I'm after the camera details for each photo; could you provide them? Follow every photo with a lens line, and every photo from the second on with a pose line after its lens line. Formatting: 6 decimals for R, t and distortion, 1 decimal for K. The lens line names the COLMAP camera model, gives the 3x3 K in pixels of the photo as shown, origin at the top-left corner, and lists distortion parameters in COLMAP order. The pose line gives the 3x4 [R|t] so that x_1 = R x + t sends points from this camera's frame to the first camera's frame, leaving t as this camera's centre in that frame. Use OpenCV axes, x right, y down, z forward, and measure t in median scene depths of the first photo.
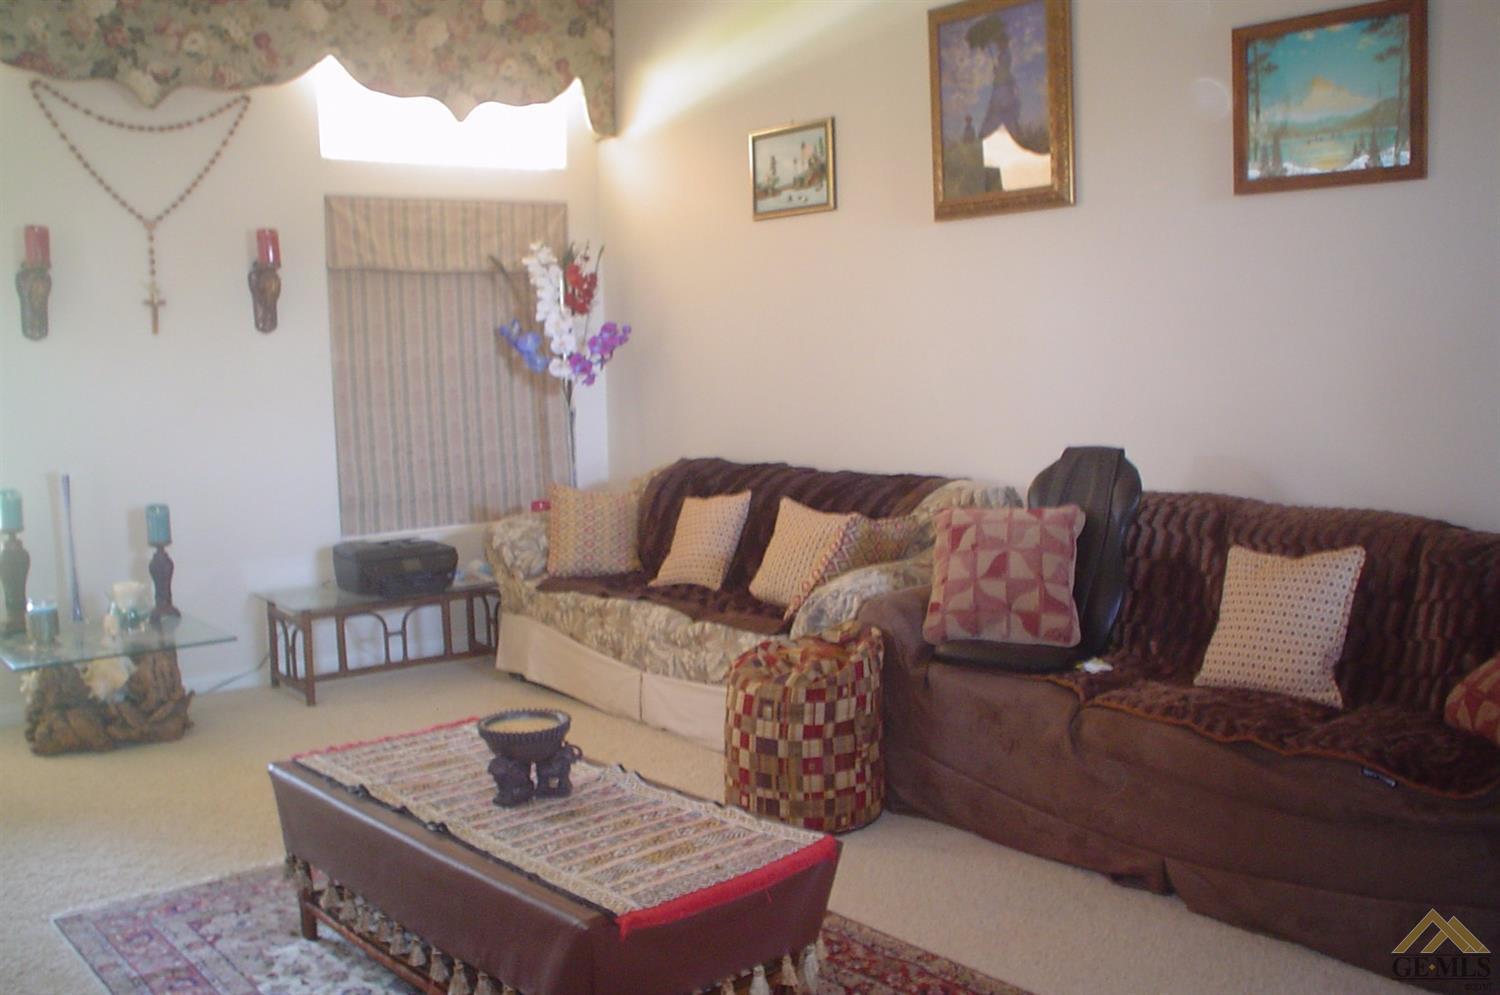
lens RADIAL K [[1427.0, 0, 749.4], [0, 1427.0, 439.2], [0, 0, 1]] dist [0.008228, 0.018153]
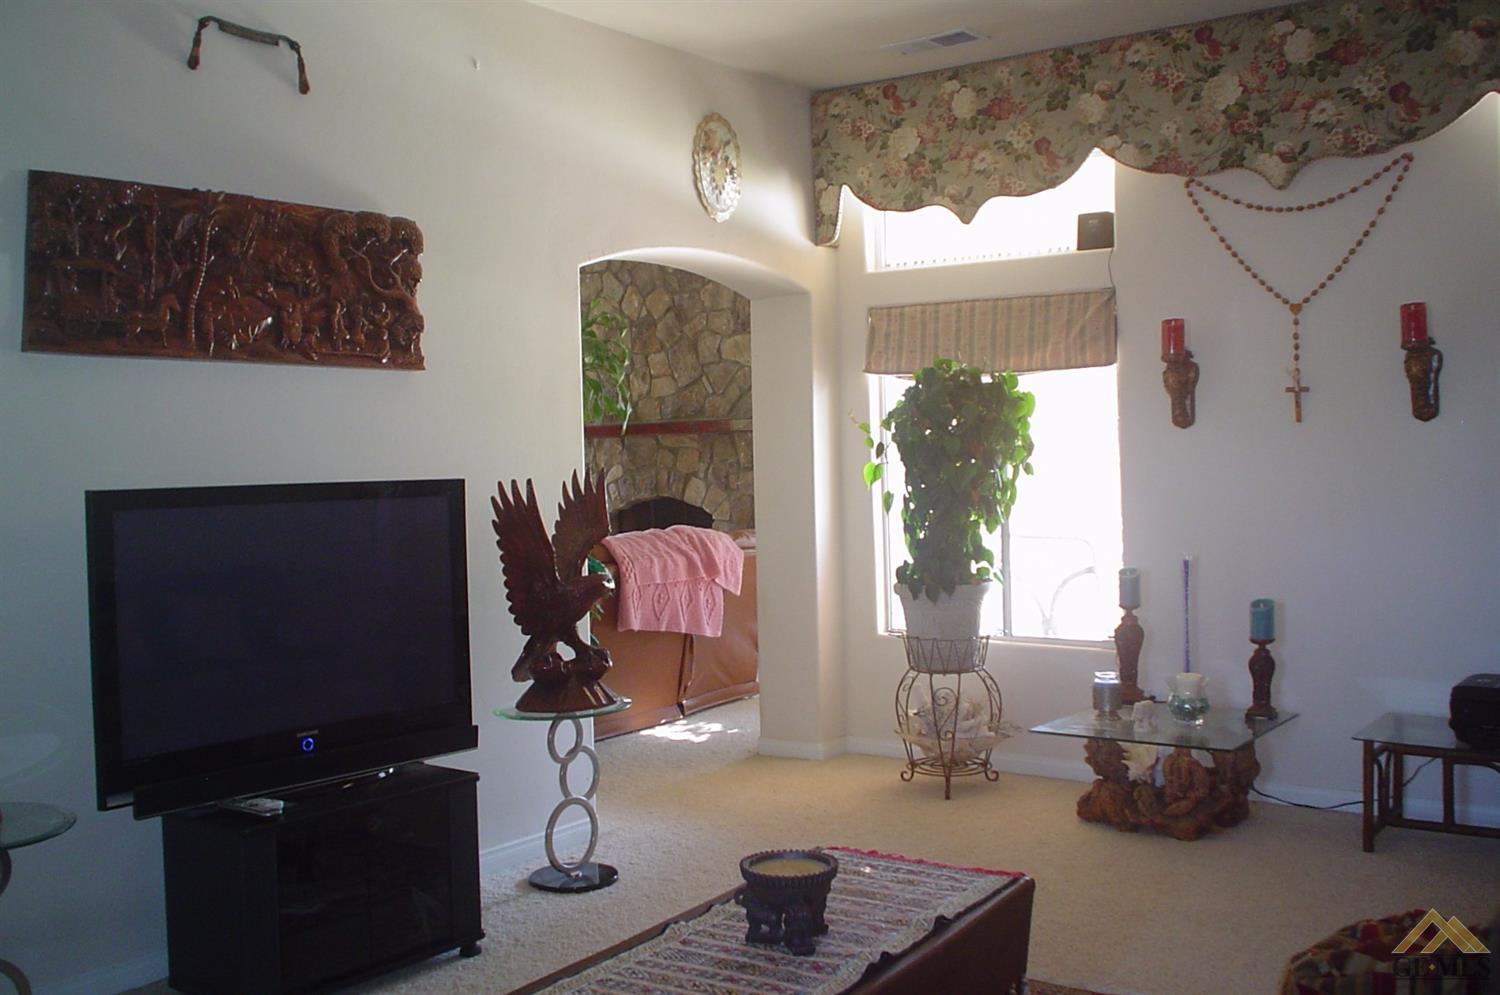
lens RADIAL K [[1495.4, 0, 738.5], [0, 1495.4, 494.7], [0, 0, 1]] dist [-0.080590, 0.029671]
pose [[0.310502, 0.064551, -0.948379, 0.430373], [-0.057099, 0.997157, 0.049177, -0.055872], [0.948856, 0.038882, 0.313304, 0.359810]]
